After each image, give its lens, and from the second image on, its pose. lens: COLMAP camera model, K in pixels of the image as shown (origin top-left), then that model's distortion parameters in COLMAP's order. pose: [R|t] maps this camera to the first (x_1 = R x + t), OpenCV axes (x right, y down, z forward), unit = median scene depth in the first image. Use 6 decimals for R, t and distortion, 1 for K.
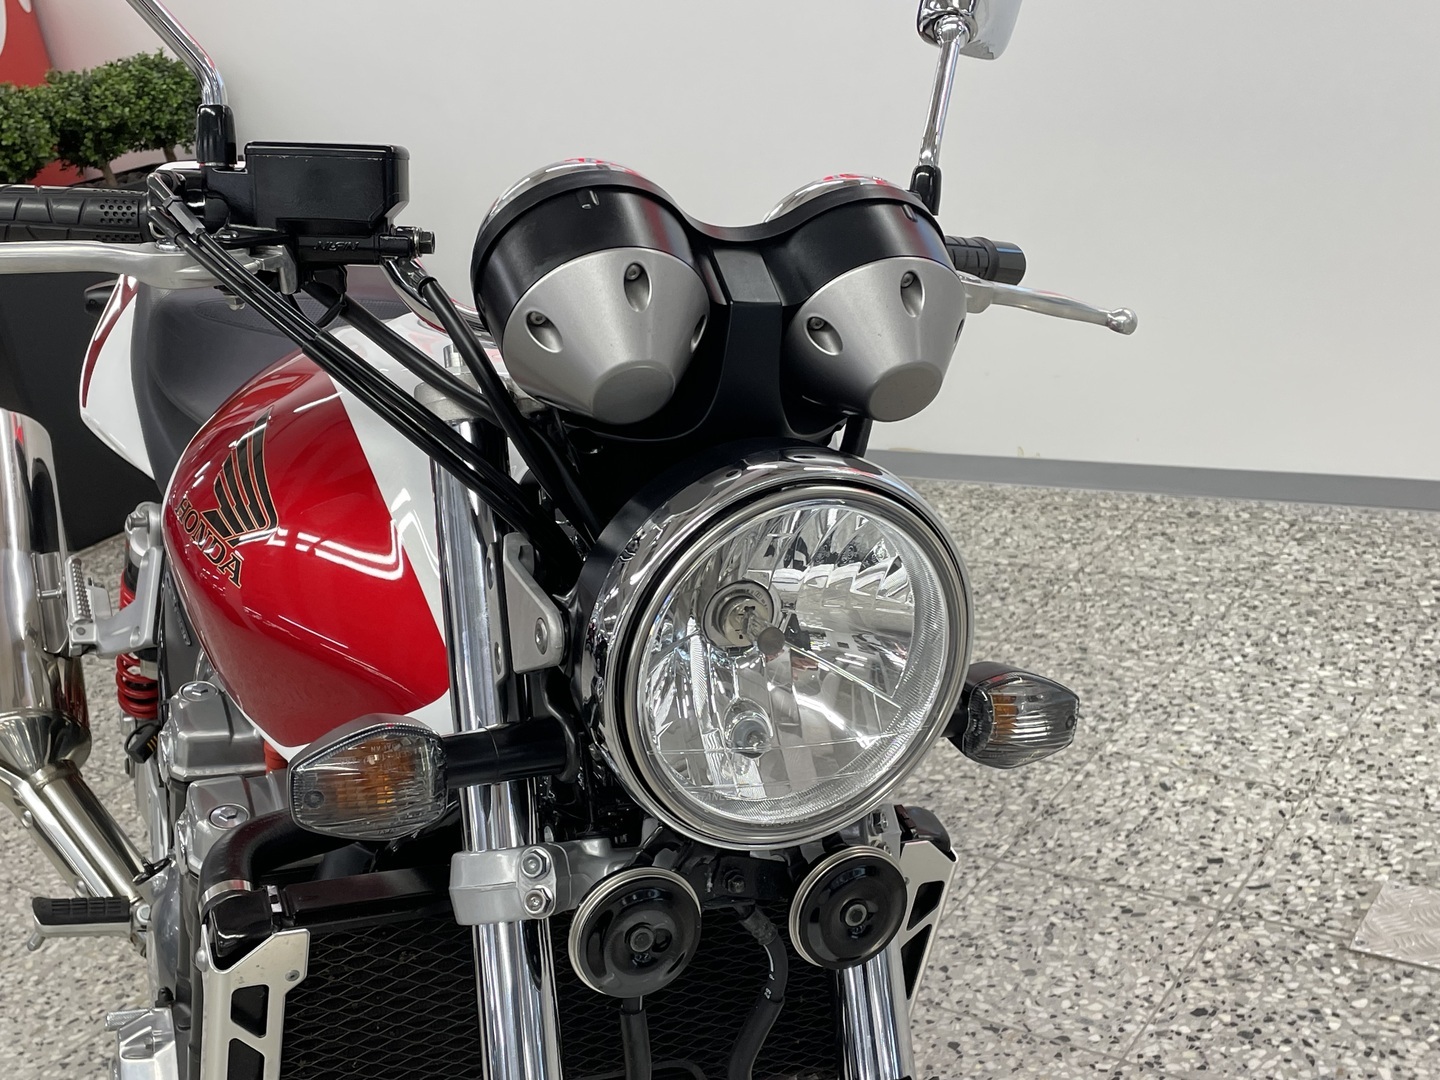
lens RADIAL K [[1693.5, 0, 685.1], [0, 1693.5, 536.7], [0, 0, 1]] dist [0.060348, -0.019635]
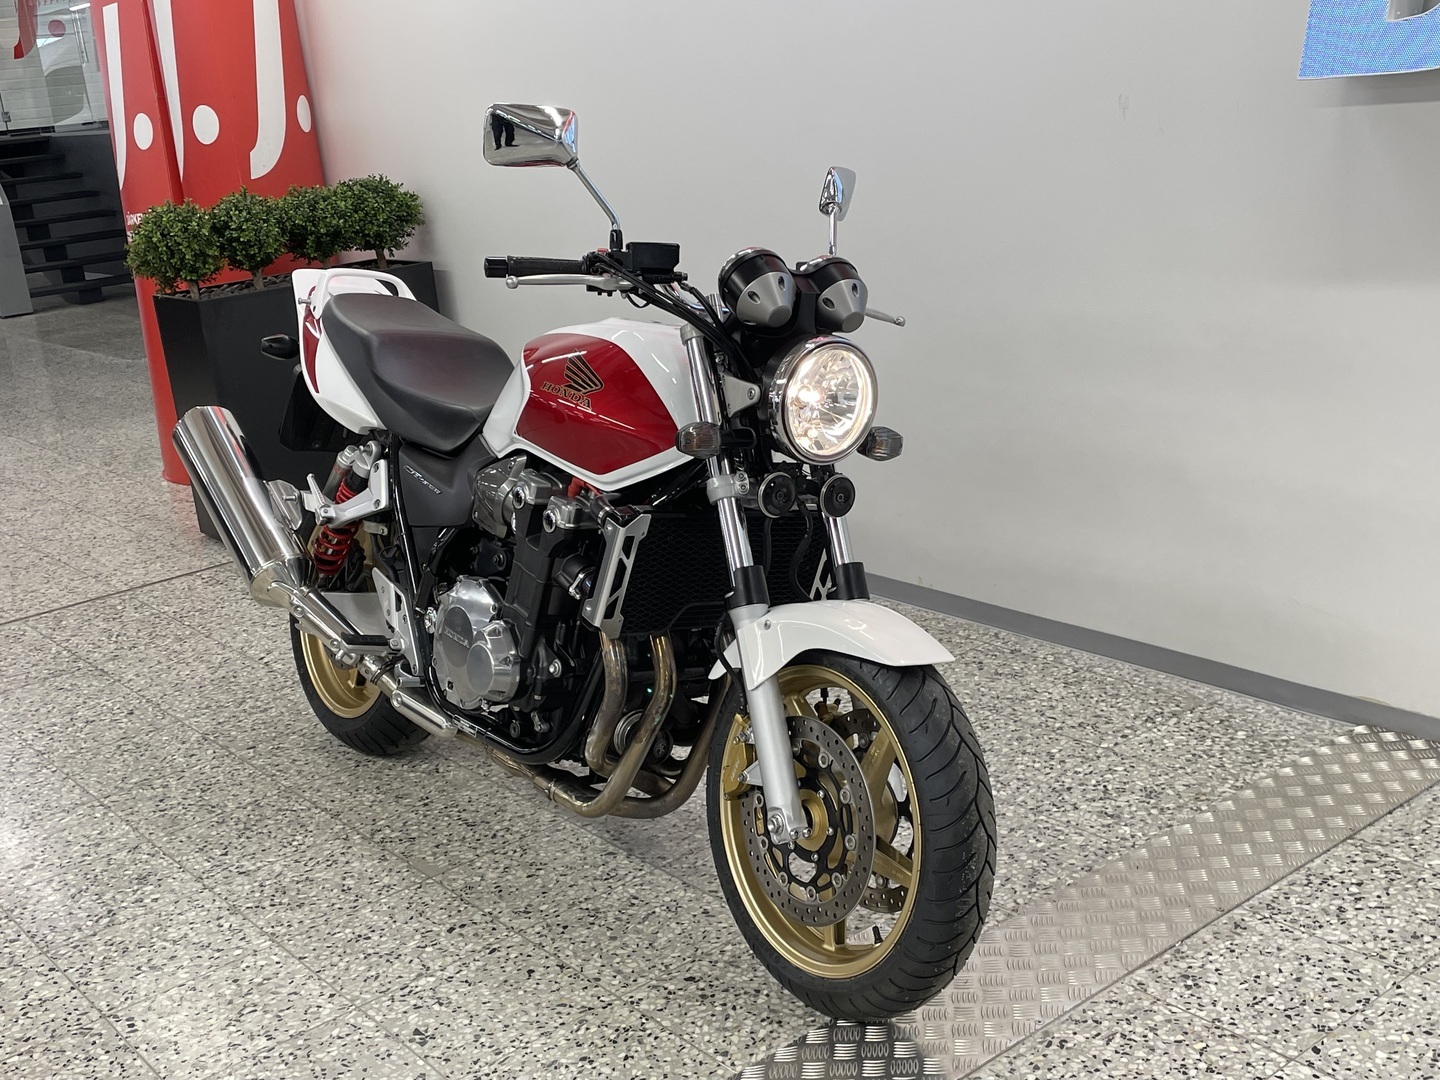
lens RADIAL K [[1676.6, 0, 720.0], [0, 1676.6, 540.0], [0, 0, 1]] dist [0.118580, -0.194078]
pose [[0.967358, 0.140385, -0.210974, 0.494794], [-0.147365, 0.988925, -0.017656, -0.058549], [0.206158, 0.048170, 0.977332, -0.353255]]
